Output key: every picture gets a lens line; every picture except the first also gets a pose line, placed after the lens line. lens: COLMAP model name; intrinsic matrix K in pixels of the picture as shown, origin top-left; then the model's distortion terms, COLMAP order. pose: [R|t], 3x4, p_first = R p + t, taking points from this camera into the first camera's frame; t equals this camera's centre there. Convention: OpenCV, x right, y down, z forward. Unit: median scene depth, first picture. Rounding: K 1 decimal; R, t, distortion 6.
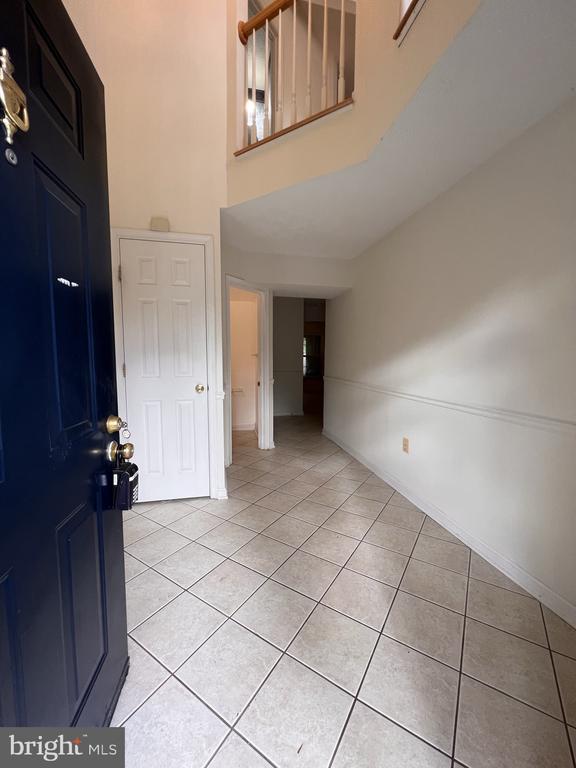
lens RADIAL K [[306.8, 0, 289.3], [0, 306.8, 385.2], [0, 0, 1]] dist [0.000680, 0.000153]
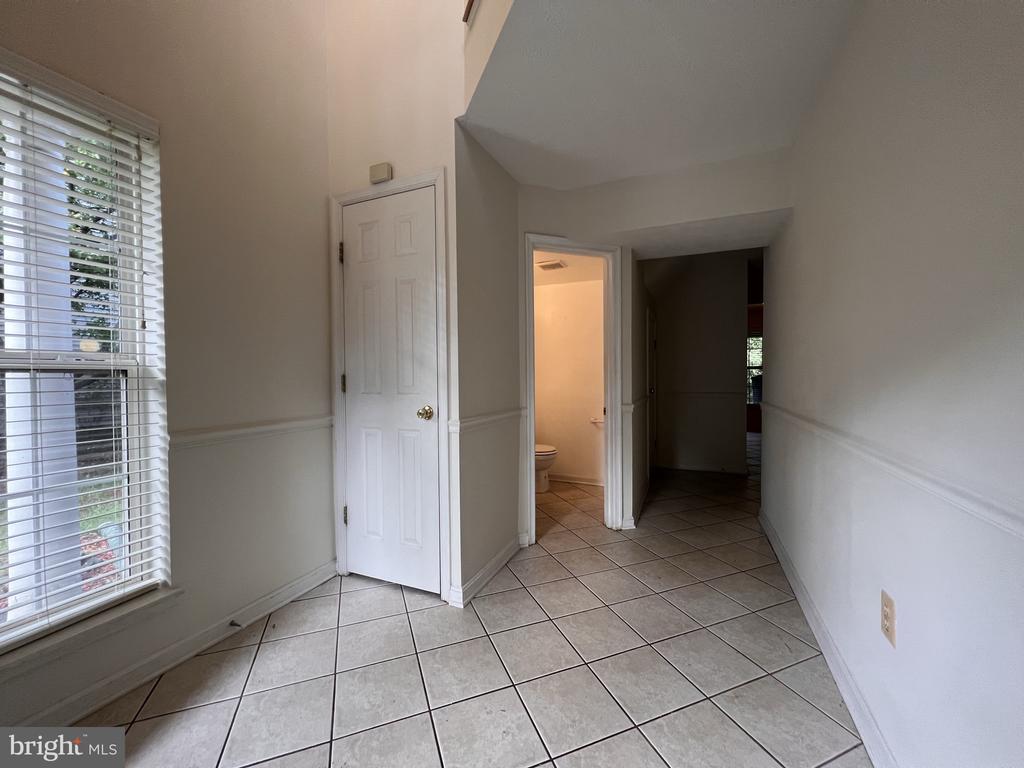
lens RADIAL K [[409.0, 0, 512.0], [0, 409.0, 384.0], [0, 0, 1]] dist [0.000680, 0.000153]
pose [[0.806397, 0.003097, -0.591366, 0.323424], [-0.042628, 0.997689, -0.052903, -0.011136], [0.589836, 0.067869, 0.804666, 0.412496]]
